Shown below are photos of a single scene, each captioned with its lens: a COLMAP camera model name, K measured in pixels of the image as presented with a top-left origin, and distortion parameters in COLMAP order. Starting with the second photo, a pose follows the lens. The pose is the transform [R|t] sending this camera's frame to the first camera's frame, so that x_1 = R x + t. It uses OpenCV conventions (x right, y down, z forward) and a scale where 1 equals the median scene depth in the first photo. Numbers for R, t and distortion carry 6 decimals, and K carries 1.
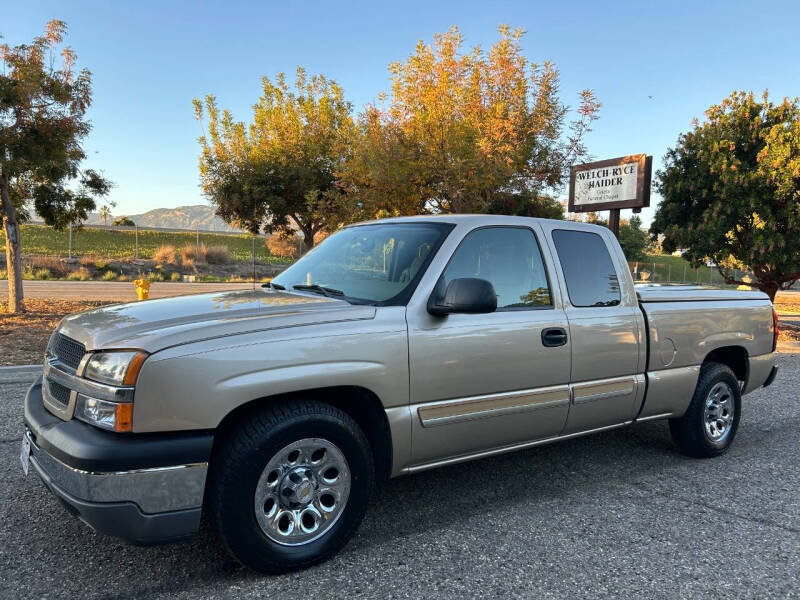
lens RADIAL K [[605.8, 0, 397.6], [0, 605.8, 296.5], [0, 0, 1]] dist [0.053955, -0.066373]
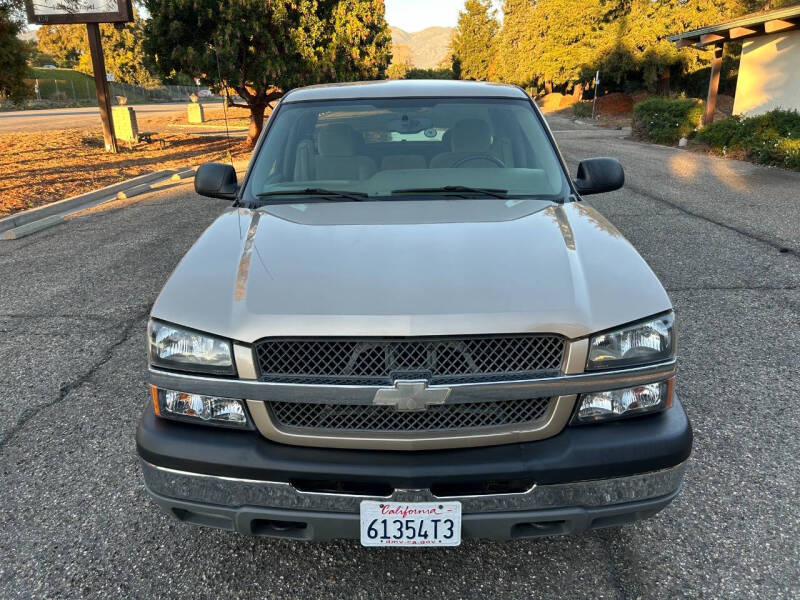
lens RADIAL K [[604.7, 0, 395.2], [0, 604.7, 294.5], [0, 0, 1]] dist [0.048573, -0.055738]
pose [[0.593010, -0.295175, 0.749140, -0.184750], [0.067580, 0.945346, 0.318988, -0.032489], [-0.802354, -0.138536, 0.580548, 0.121728]]
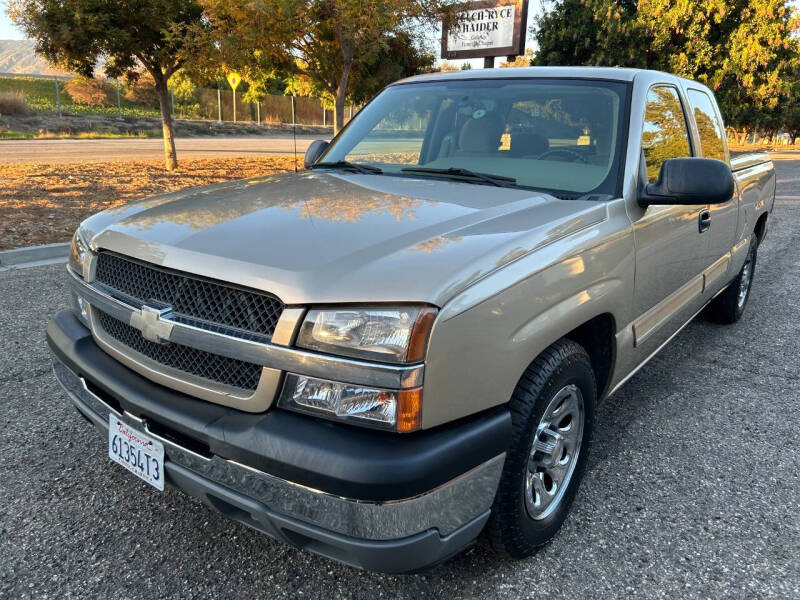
lens RADIAL K [[605.4, 0, 400.9], [0, 605.4, 302.3], [0, 0, 1]] dist [0.049375, -0.057004]
pose [[0.958393, -0.085836, 0.272241, -0.090259], [0.016532, 0.968807, 0.247263, -0.009829], [-0.284973, -0.232475, 0.929917, 0.064287]]
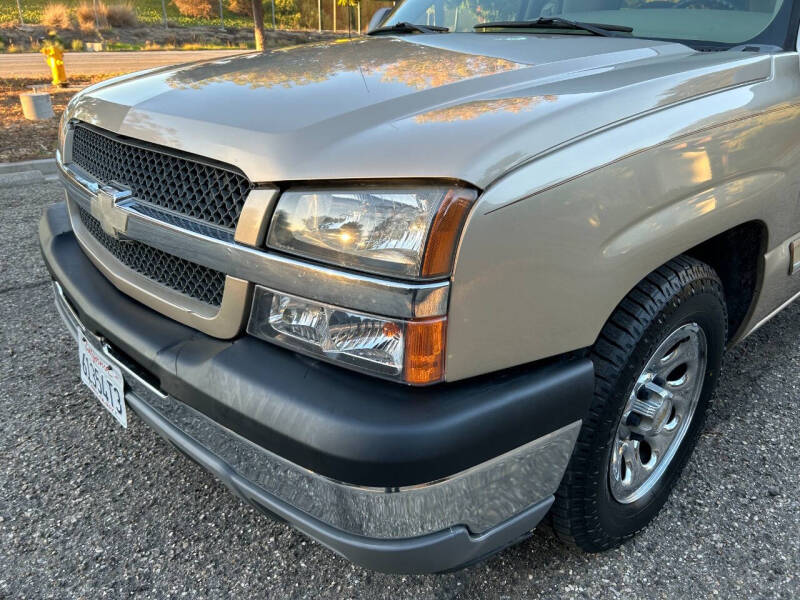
lens RADIAL K [[605.2, 0, 397.6], [0, 605.2, 301.3], [0, 0, 1]] dist [0.049437, -0.057900]
pose [[0.992298, -0.070914, 0.101569, -0.073600], [0.029208, 0.930754, 0.364479, 0.002867], [-0.120382, -0.358705, 0.925656, 0.093633]]
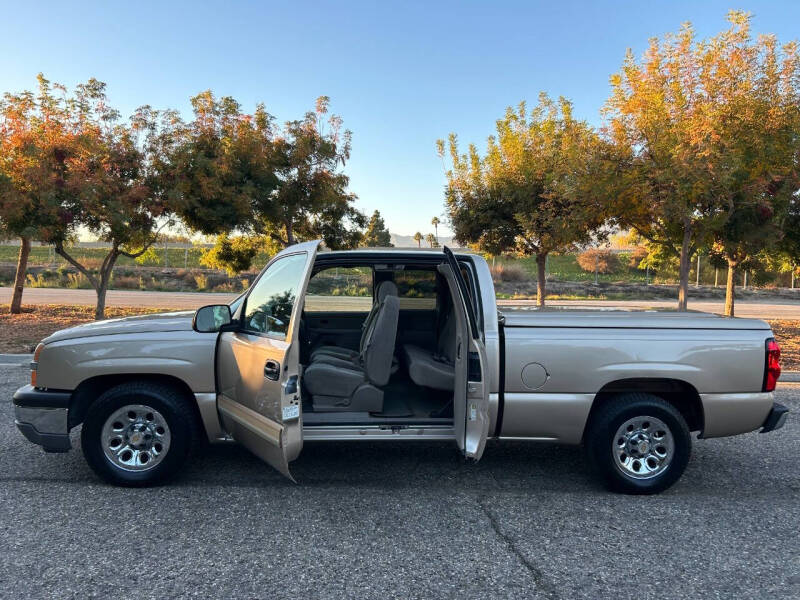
lens RADIAL K [[605.2, 0, 397.6], [0, 605.2, 301.3], [0, 0, 1]] dist [0.049437, -0.057900]
pose [[0.845018, 0.009801, -0.534648, 0.211798], [-0.019271, 0.999741, -0.012132, -0.004577], [0.534390, 0.020555, 0.844988, 0.004072]]
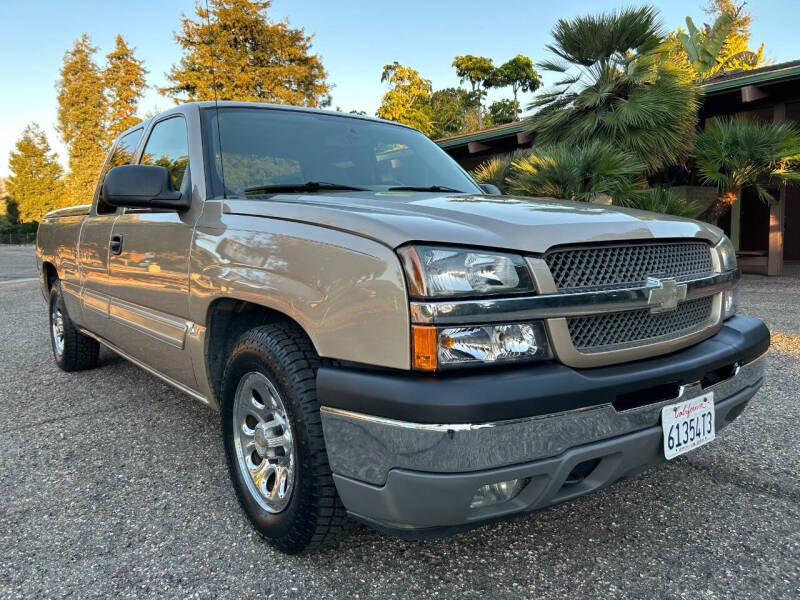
lens RADIAL K [[605.2, 0, 397.6], [0, 605.2, 301.3], [0, 0, 1]] dist [0.049437, -0.057900]
pose [[-0.039417, -0.140925, 0.989235, -0.217450], [0.053432, 0.988291, 0.142920, 0.003407], [-0.997793, 0.058490, -0.031425, 0.237243]]
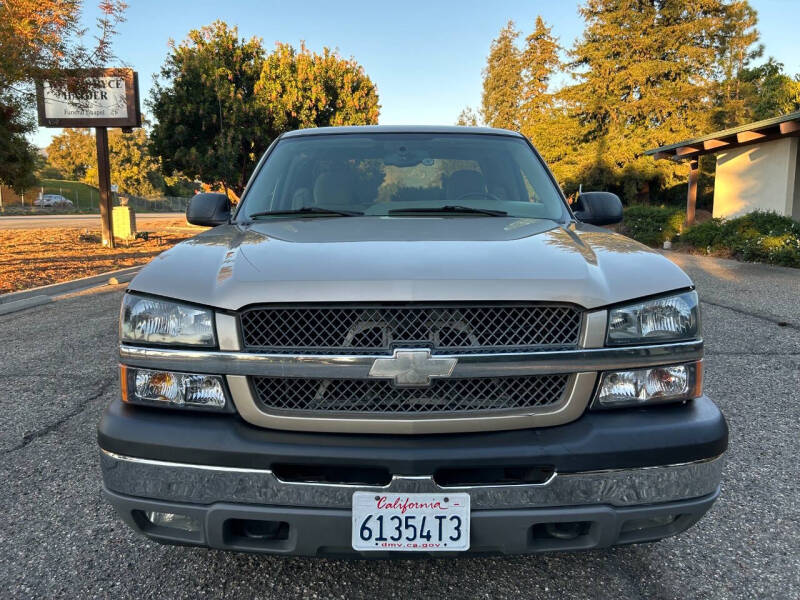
lens RADIAL K [[604.7, 0, 395.2], [0, 604.7, 294.5], [0, 0, 1]] dist [0.048573, -0.055738]
pose [[0.583534, -0.148766, 0.798346, -0.184103], [0.054206, 0.988021, 0.144489, -0.005127], [-0.810278, -0.041039, 0.584608, 0.126324]]
